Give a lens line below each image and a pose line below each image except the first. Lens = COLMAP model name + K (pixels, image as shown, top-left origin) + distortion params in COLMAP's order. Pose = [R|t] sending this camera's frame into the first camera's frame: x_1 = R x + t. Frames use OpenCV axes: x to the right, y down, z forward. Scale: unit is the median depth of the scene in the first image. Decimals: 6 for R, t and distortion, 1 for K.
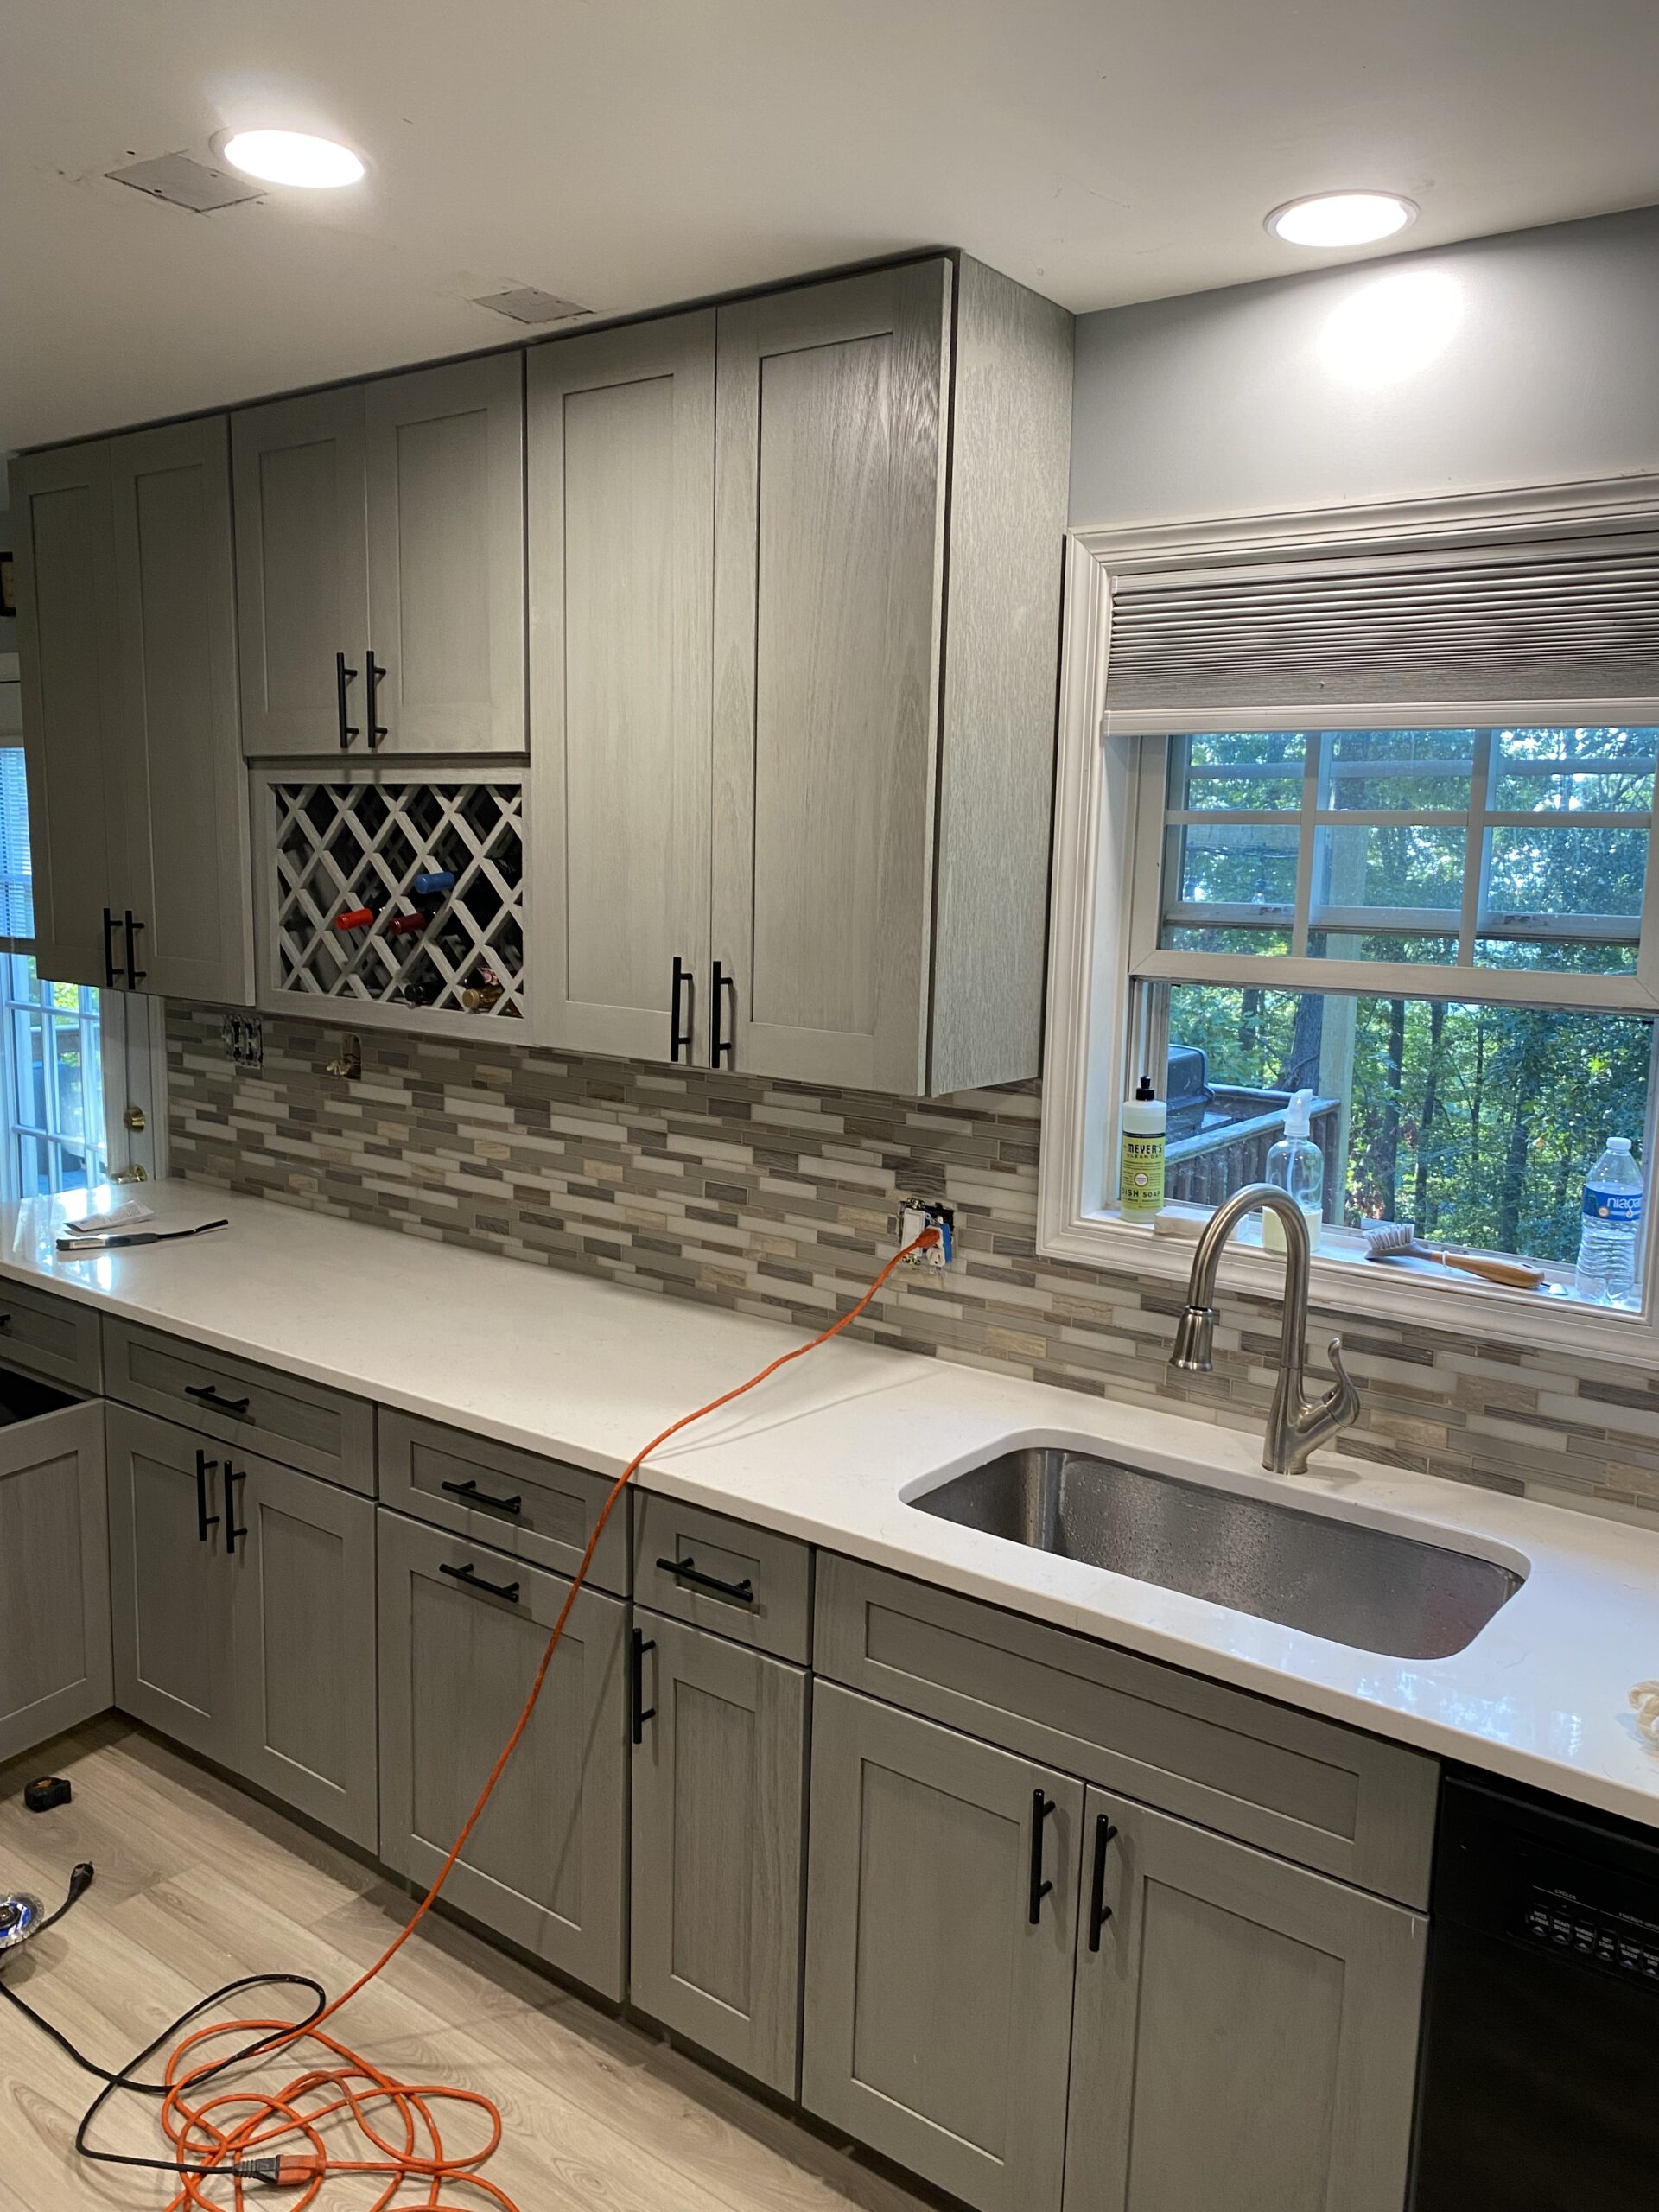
lens RADIAL K [[1672.1, 0, 830.5], [0, 1672.1, 1086.8], [0, 0, 1]] dist [0.066197, -0.133288]
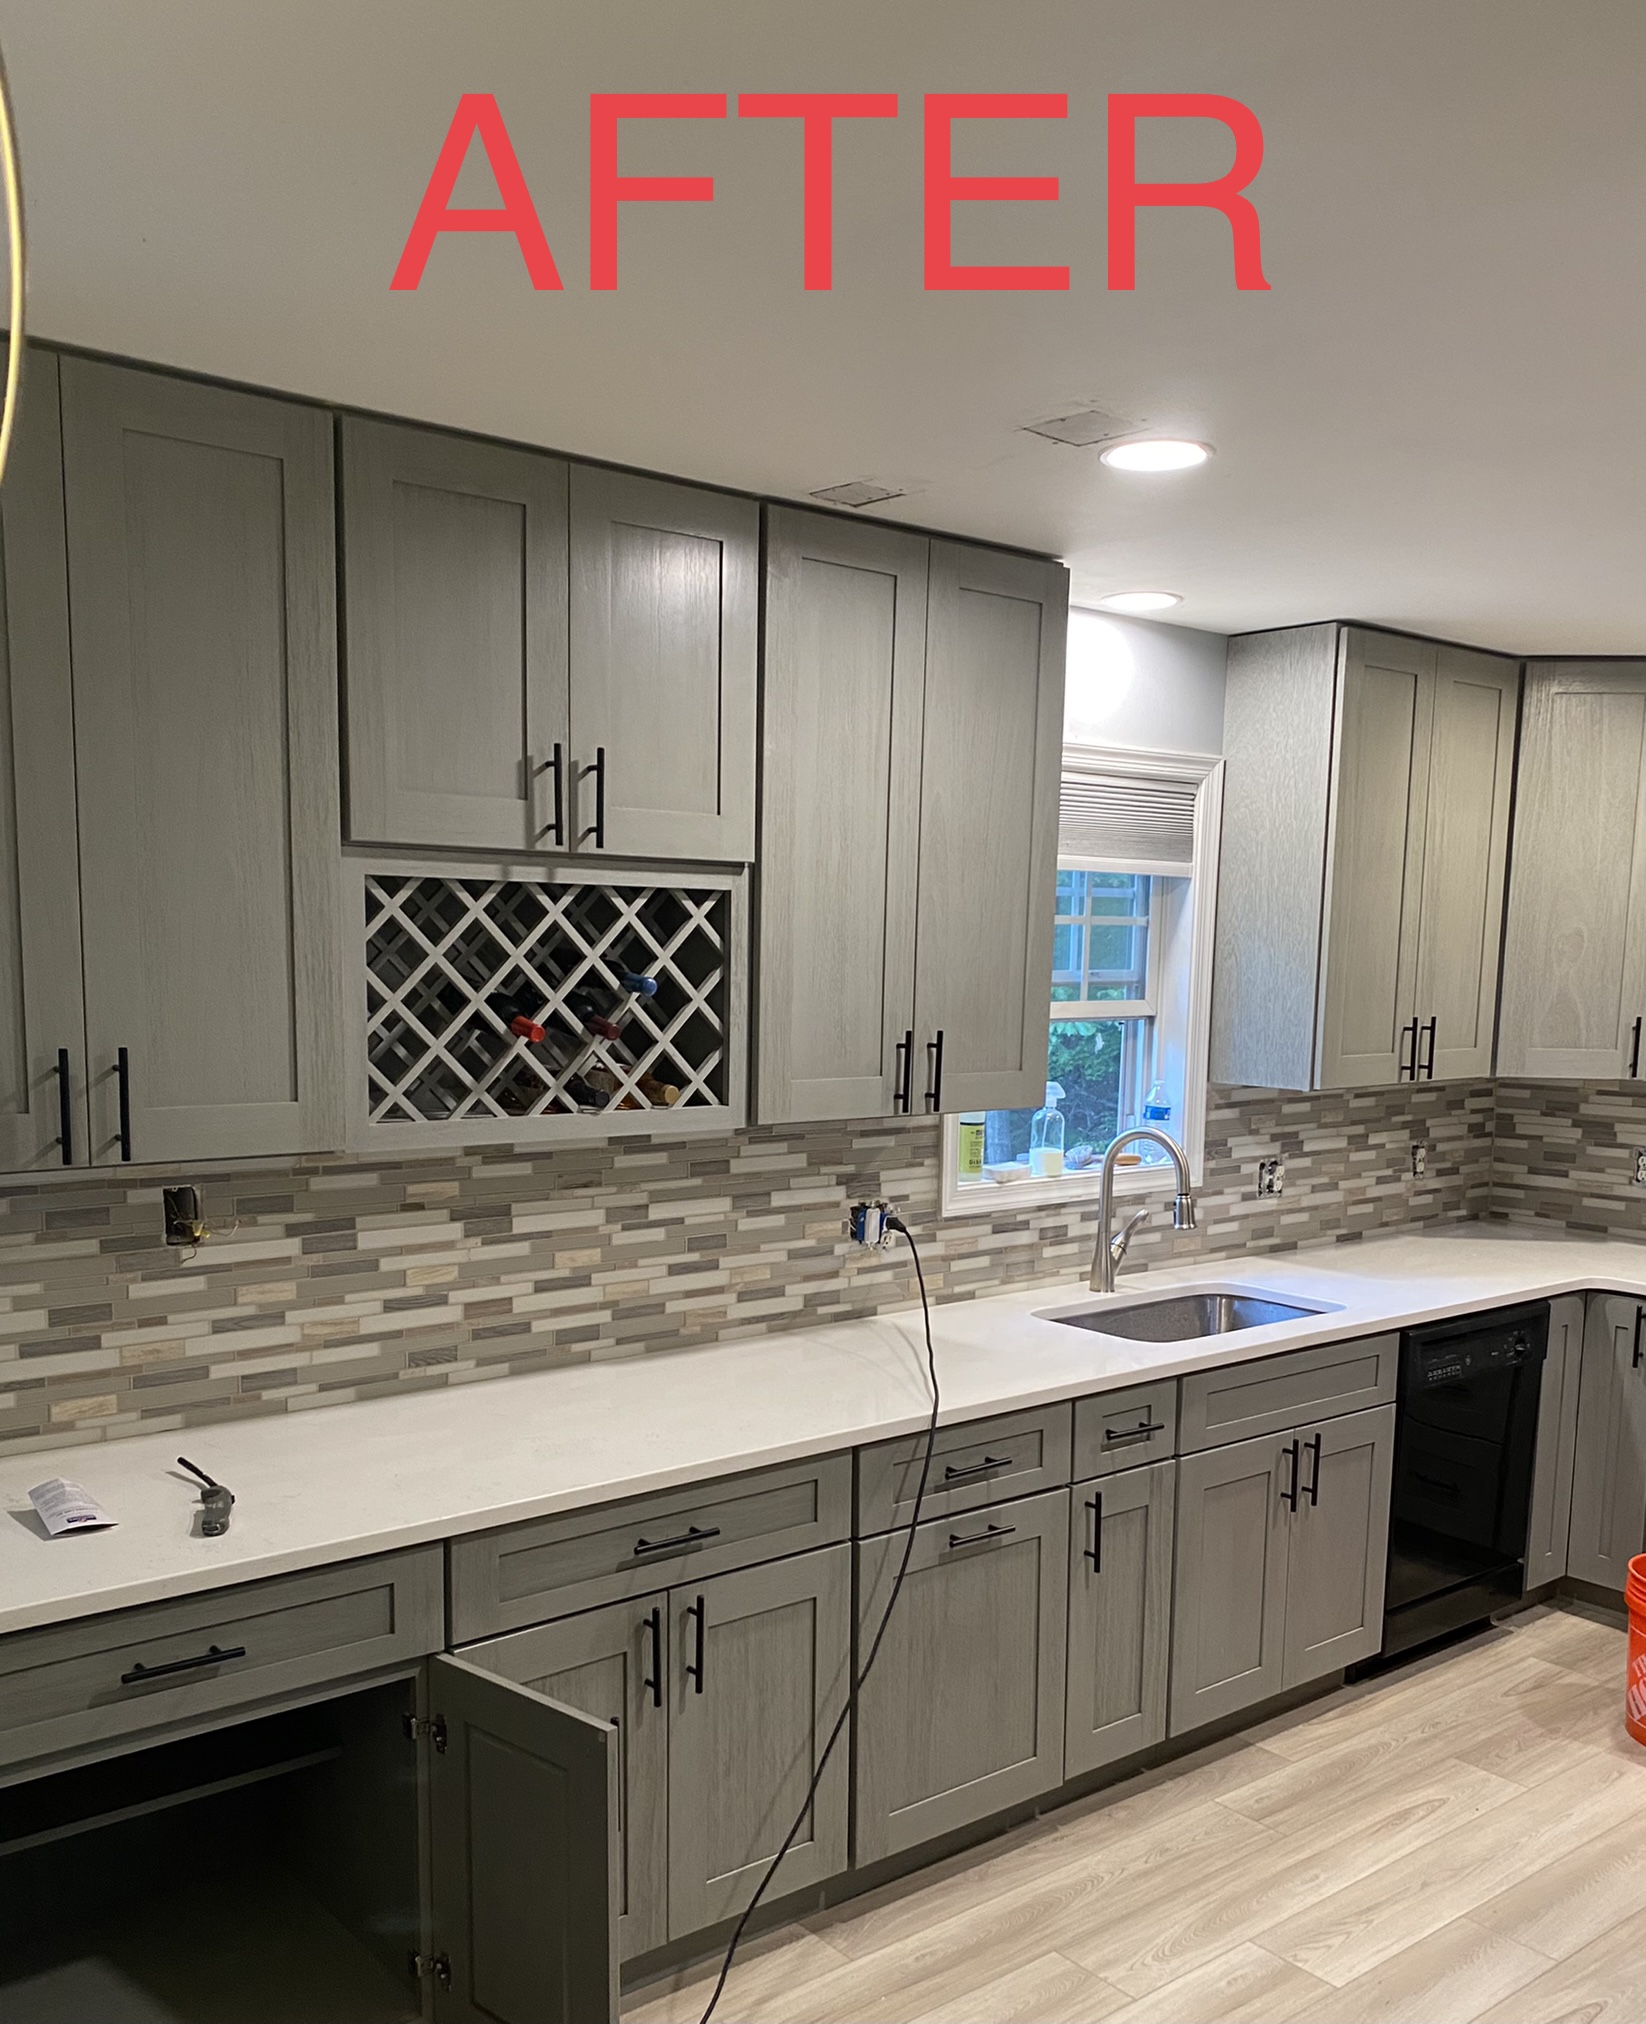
lens RADIAL K [[1237.4, 0, 823.0], [0, 1237.4, 1012.0], [0, 0, 1]] dist [-0.001691, 0.000071]
pose [[0.394405, -0.072220, 0.916095, -0.794581], [0.120882, 0.992321, 0.026186, -0.105314], [-0.910951, 0.100412, 0.400106, 0.575081]]
